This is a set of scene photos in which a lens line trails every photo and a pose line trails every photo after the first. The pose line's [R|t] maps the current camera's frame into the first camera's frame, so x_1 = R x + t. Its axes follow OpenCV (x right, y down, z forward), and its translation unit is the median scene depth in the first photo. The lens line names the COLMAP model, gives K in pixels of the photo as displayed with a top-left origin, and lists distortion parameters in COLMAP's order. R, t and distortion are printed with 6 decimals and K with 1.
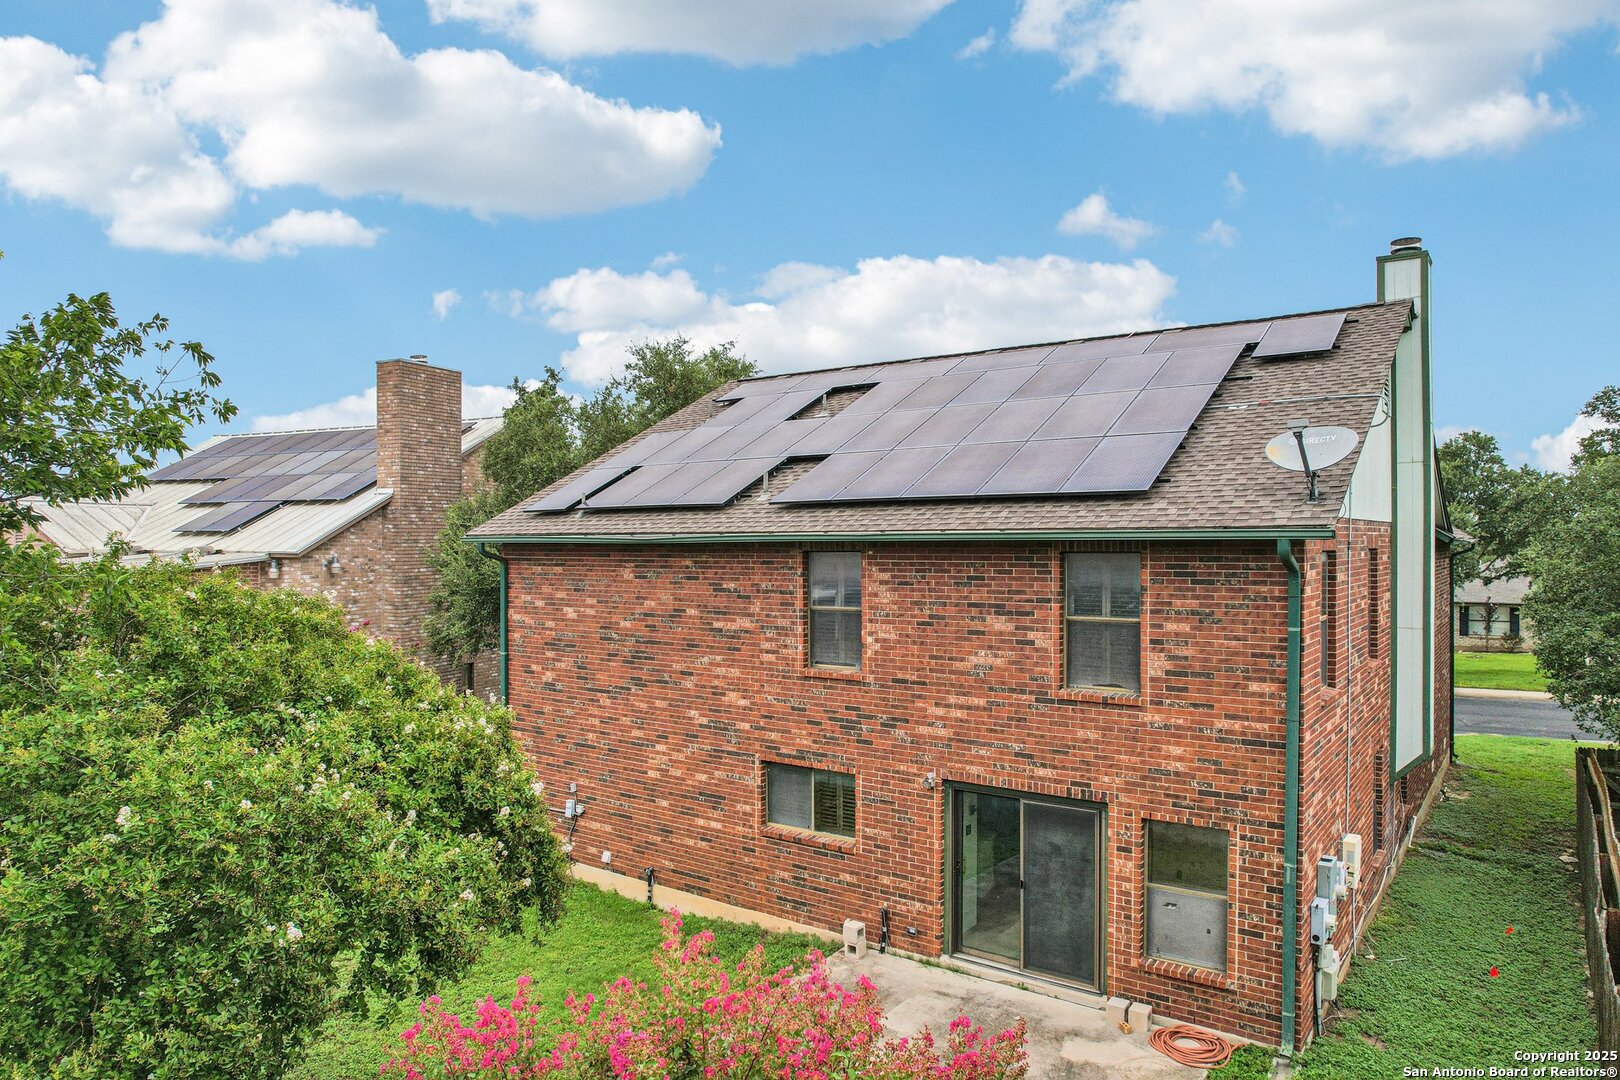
lens RADIAL K [[1030.7, 0, 818.8], [0, 1030.7, 541.0], [0, 0, 1]] dist [-0.076204, 0.067691]
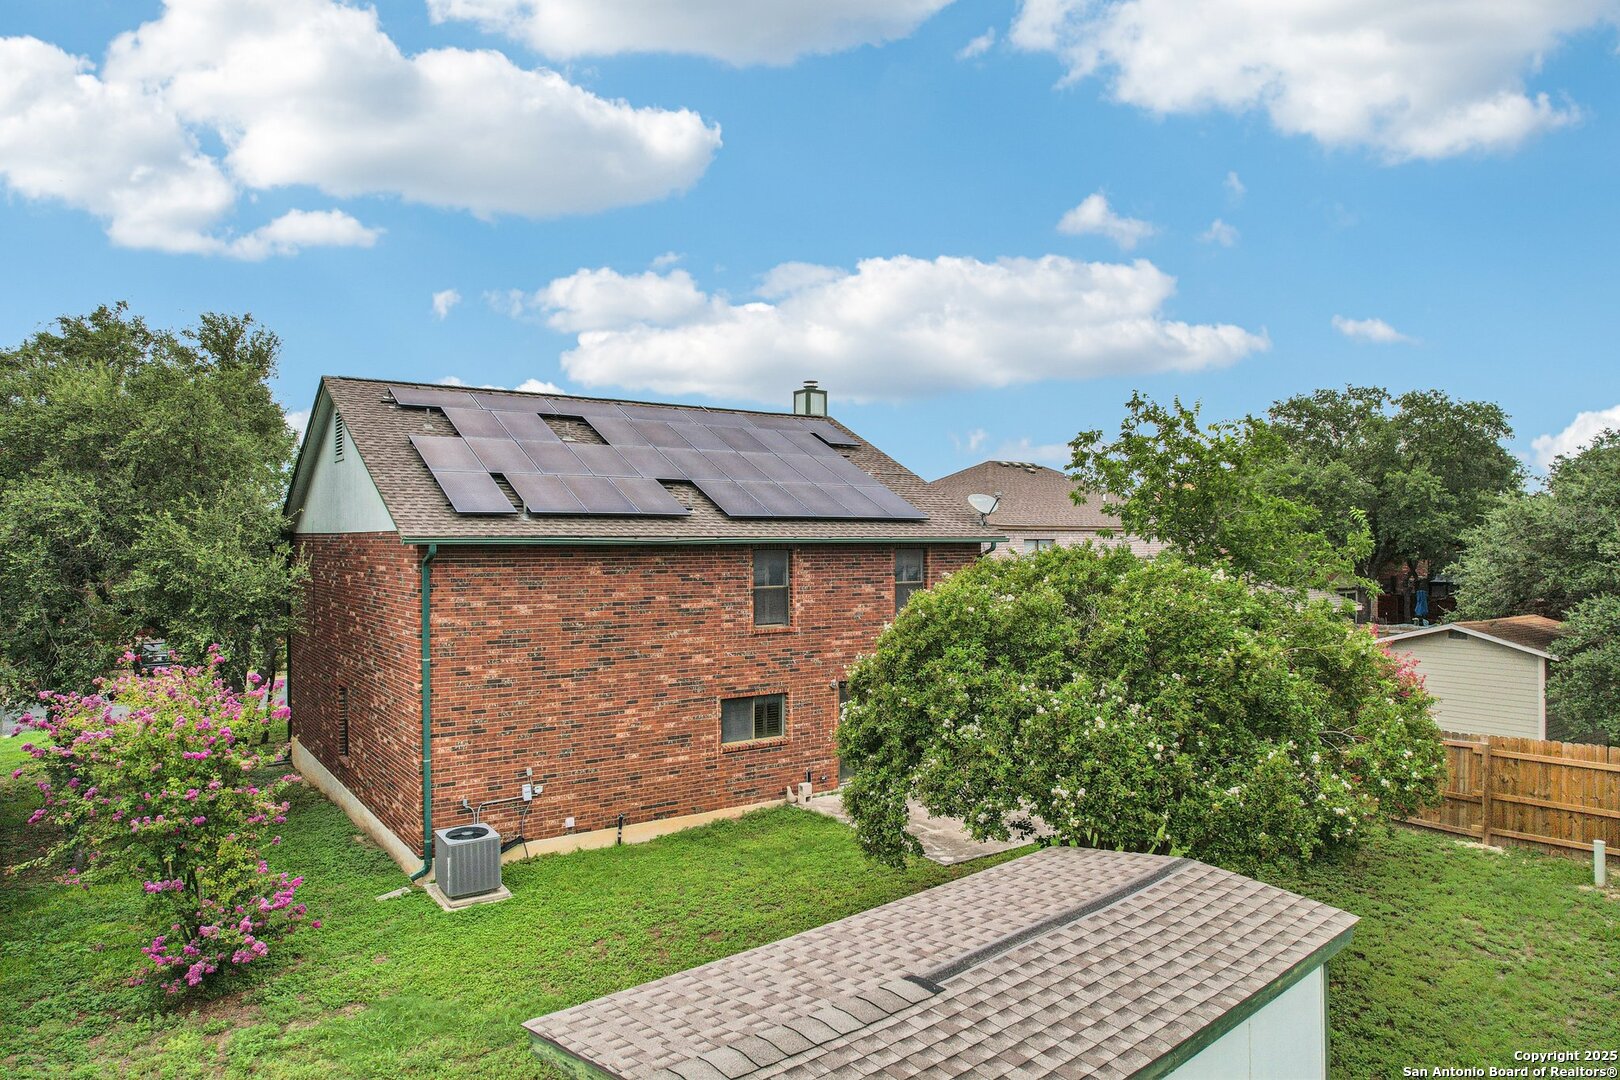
lens RADIAL K [[1030.7, 0, 818.8], [0, 1030.7, 541.0], [0, 0, 1]] dist [-0.076204, 0.067691]
pose [[0.322258, 0.010703, 0.946591, -1.302762], [0.007673, 0.999874, -0.013918, 0.017234], [-0.946621, 0.011748, 0.322135, 0.406383]]
